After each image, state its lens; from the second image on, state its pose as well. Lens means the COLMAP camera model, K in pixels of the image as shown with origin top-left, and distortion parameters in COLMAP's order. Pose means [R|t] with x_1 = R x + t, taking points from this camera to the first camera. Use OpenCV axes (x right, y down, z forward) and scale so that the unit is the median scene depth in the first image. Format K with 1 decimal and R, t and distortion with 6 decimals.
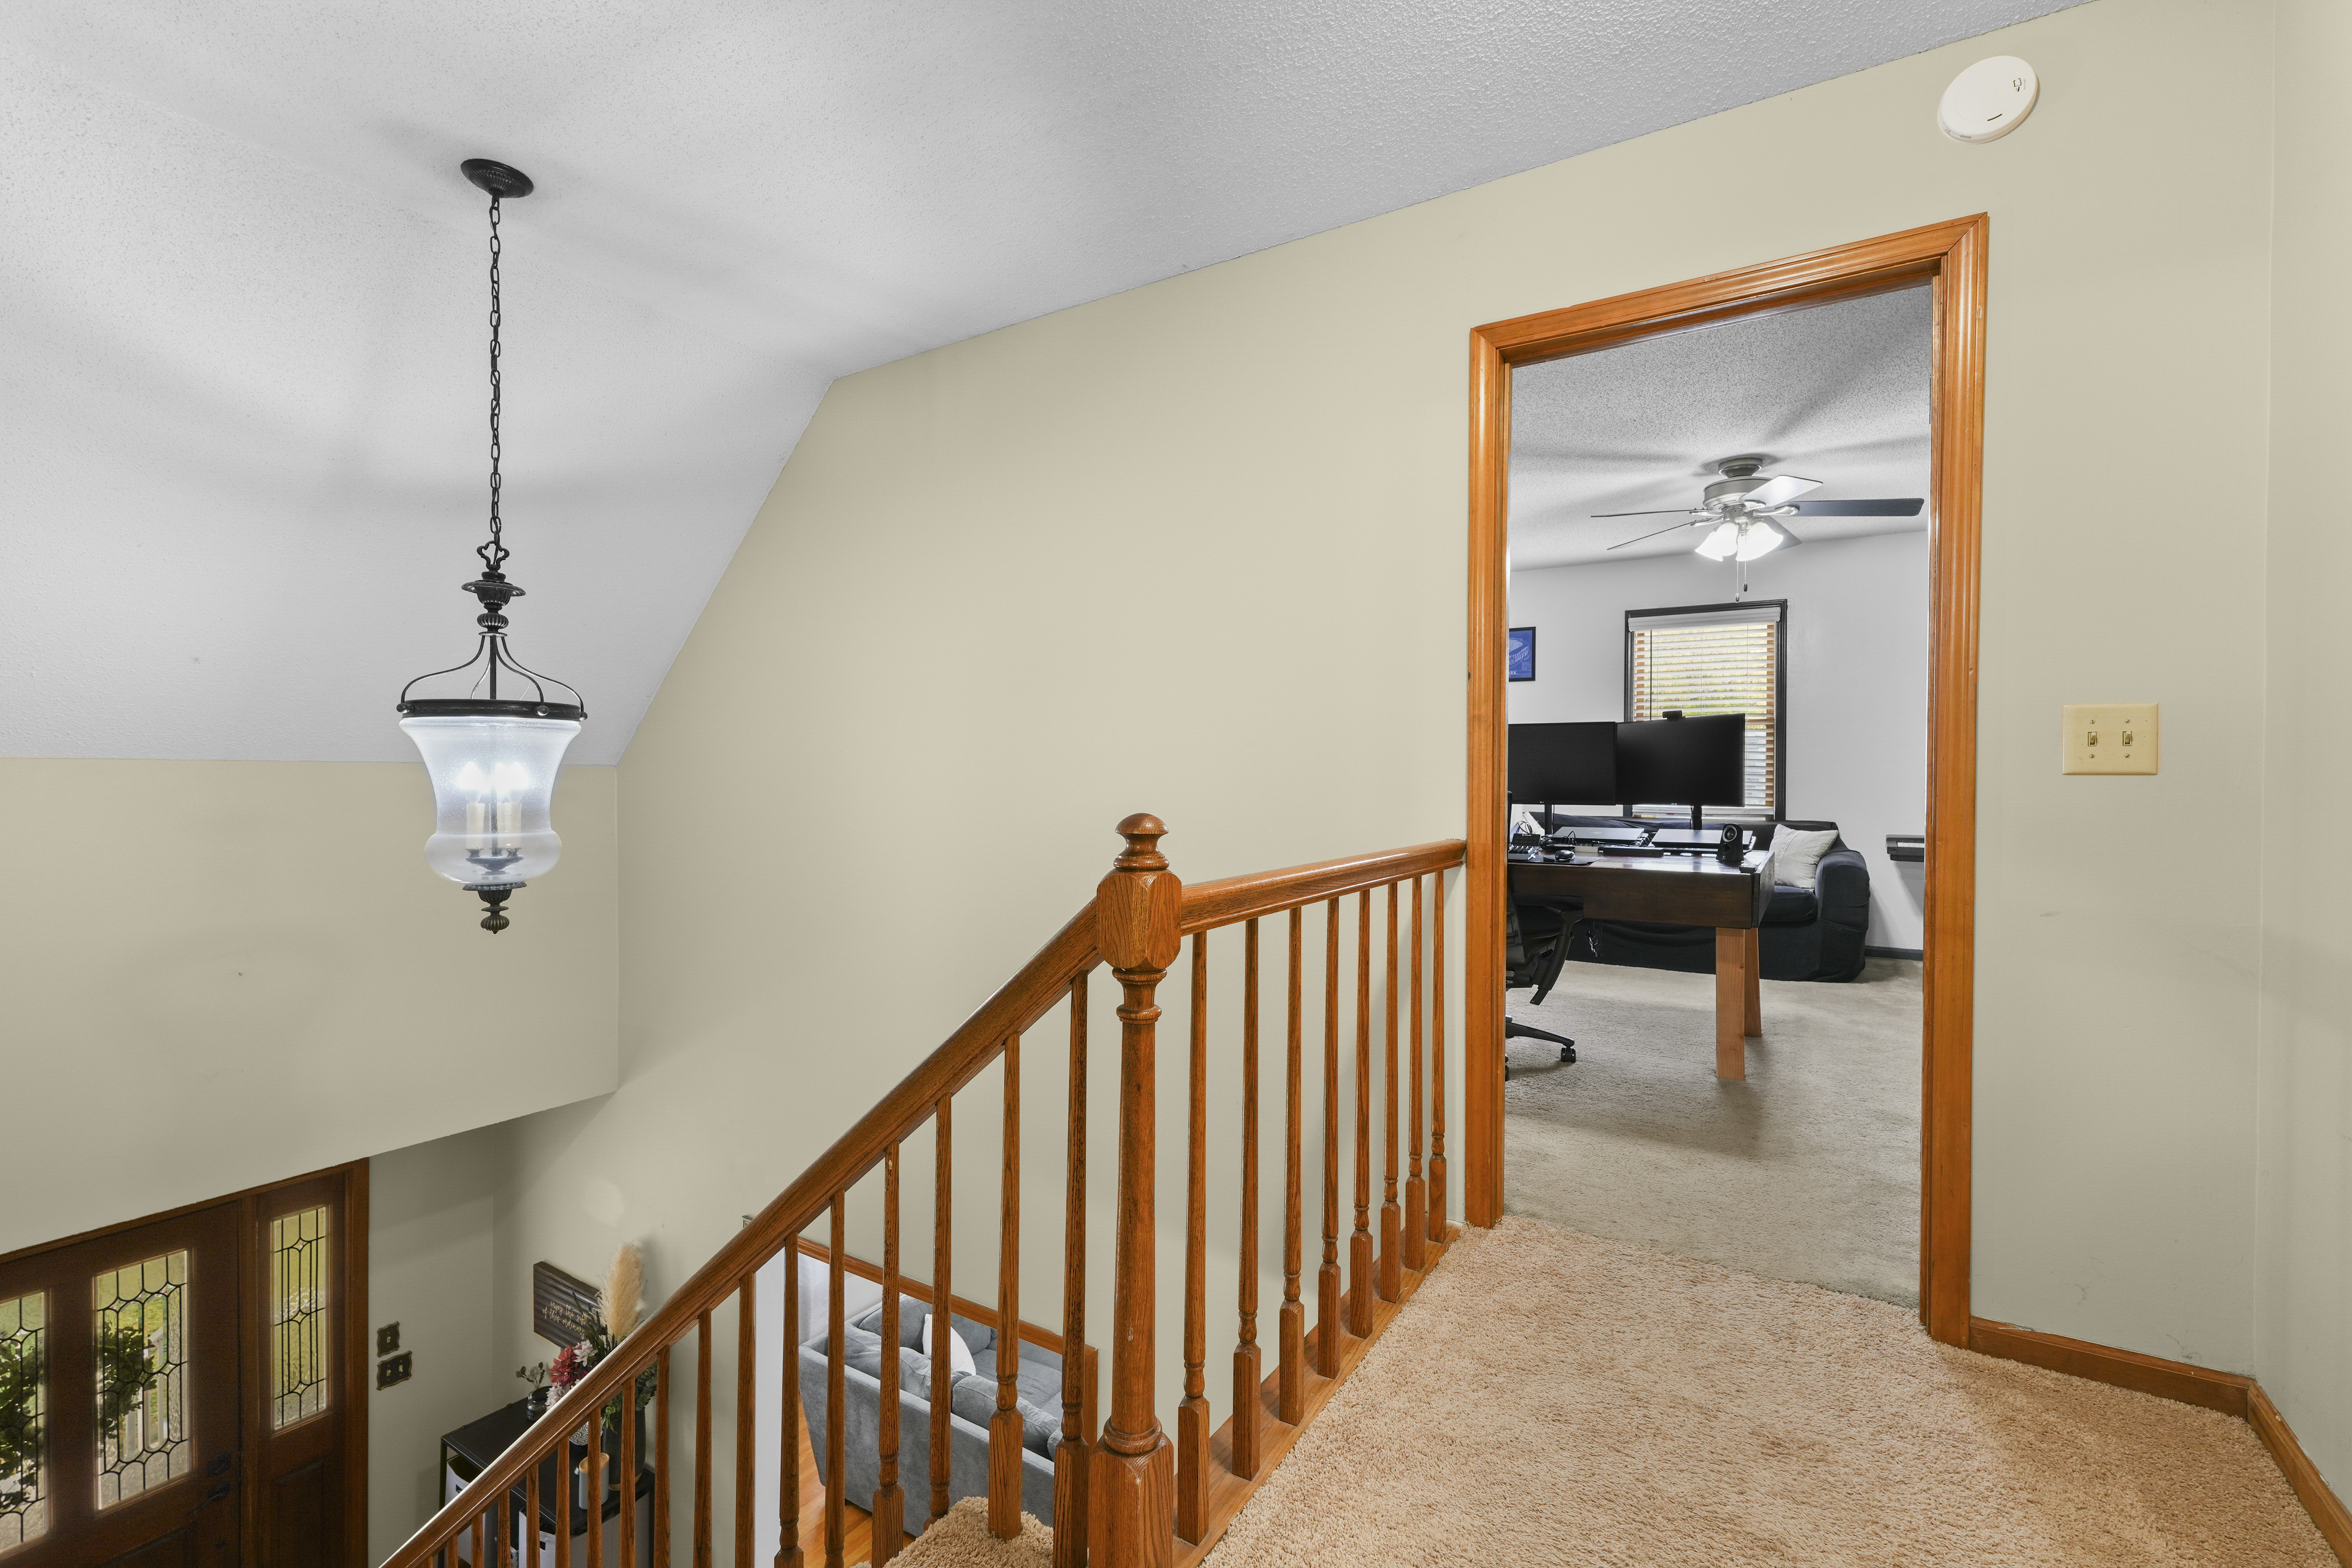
lens RADIAL K [[1020.1, 0, 1181.7], [0, 1020.1, 782.3], [0, 0, 1]] dist [0.001502, 0.000378]
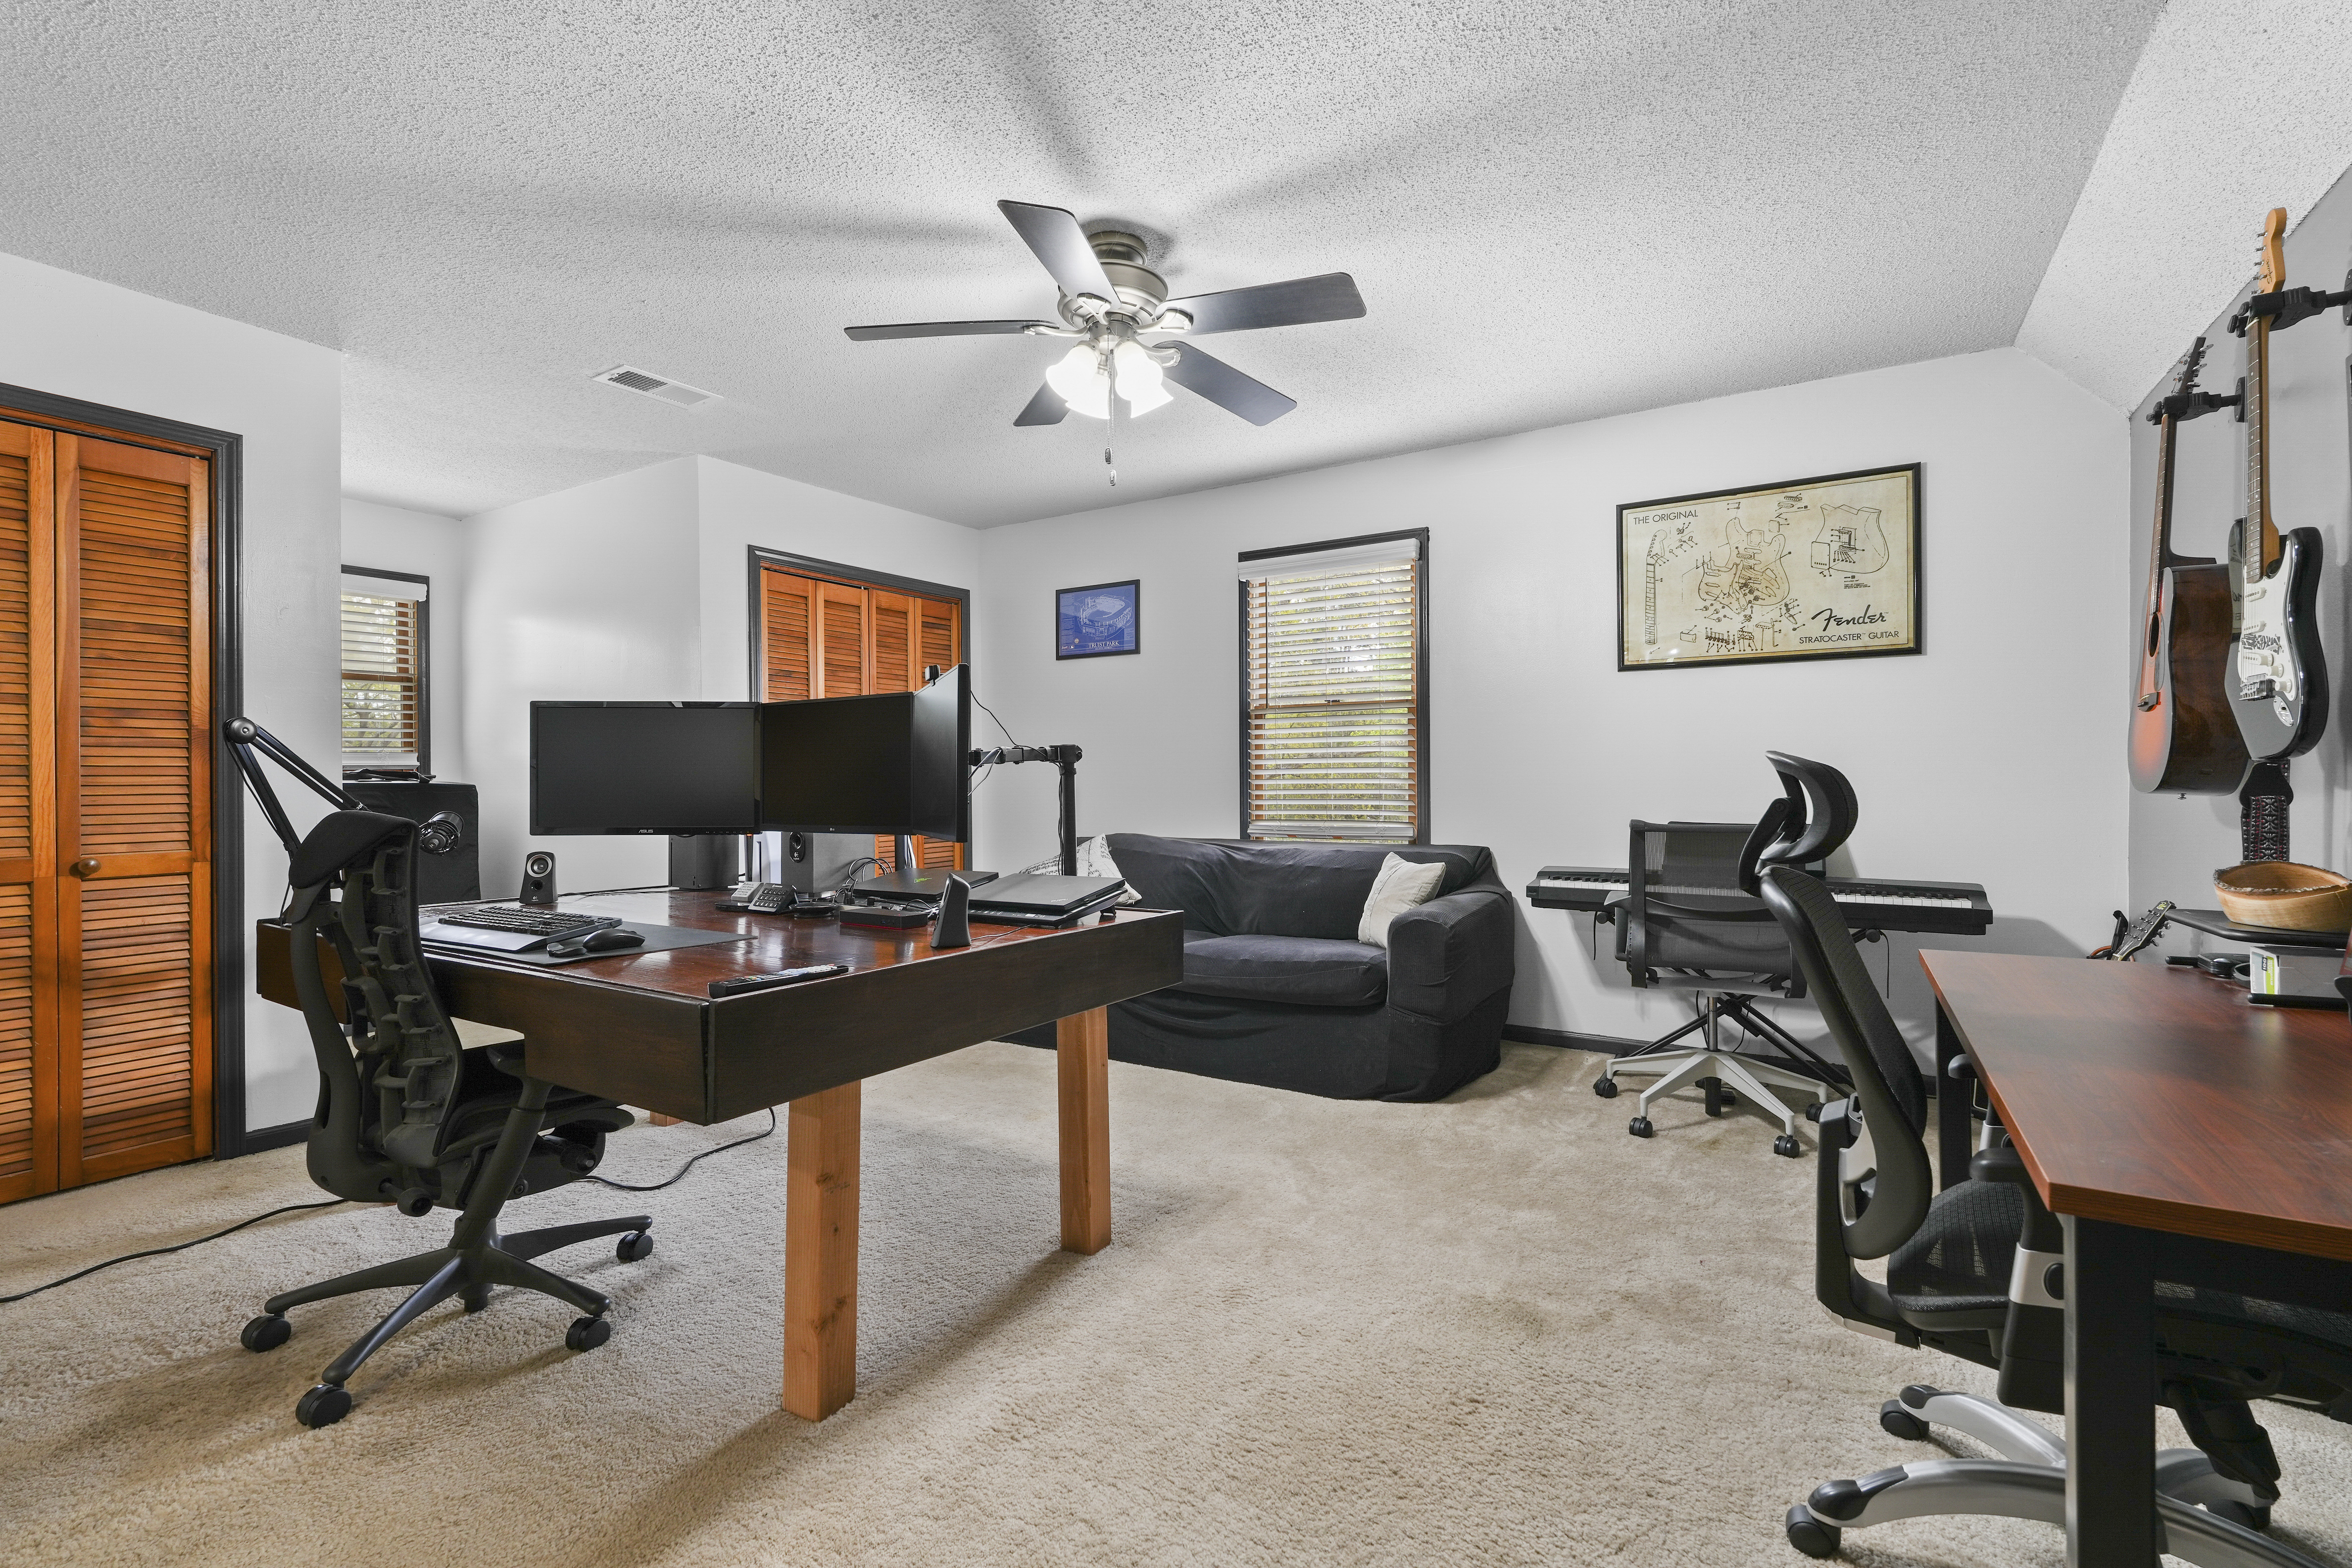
lens RADIAL K [[1020.1, 0, 1181.7], [0, 1020.1, 782.3], [0, 0, 1]] dist [0.001502, 0.000378]
pose [[0.999953, -0.009733, 0.000284, 0.453877], [0.009735, 0.999927, -0.007171, -0.001803], [-0.000215, 0.007173, 0.999974, 0.325717]]
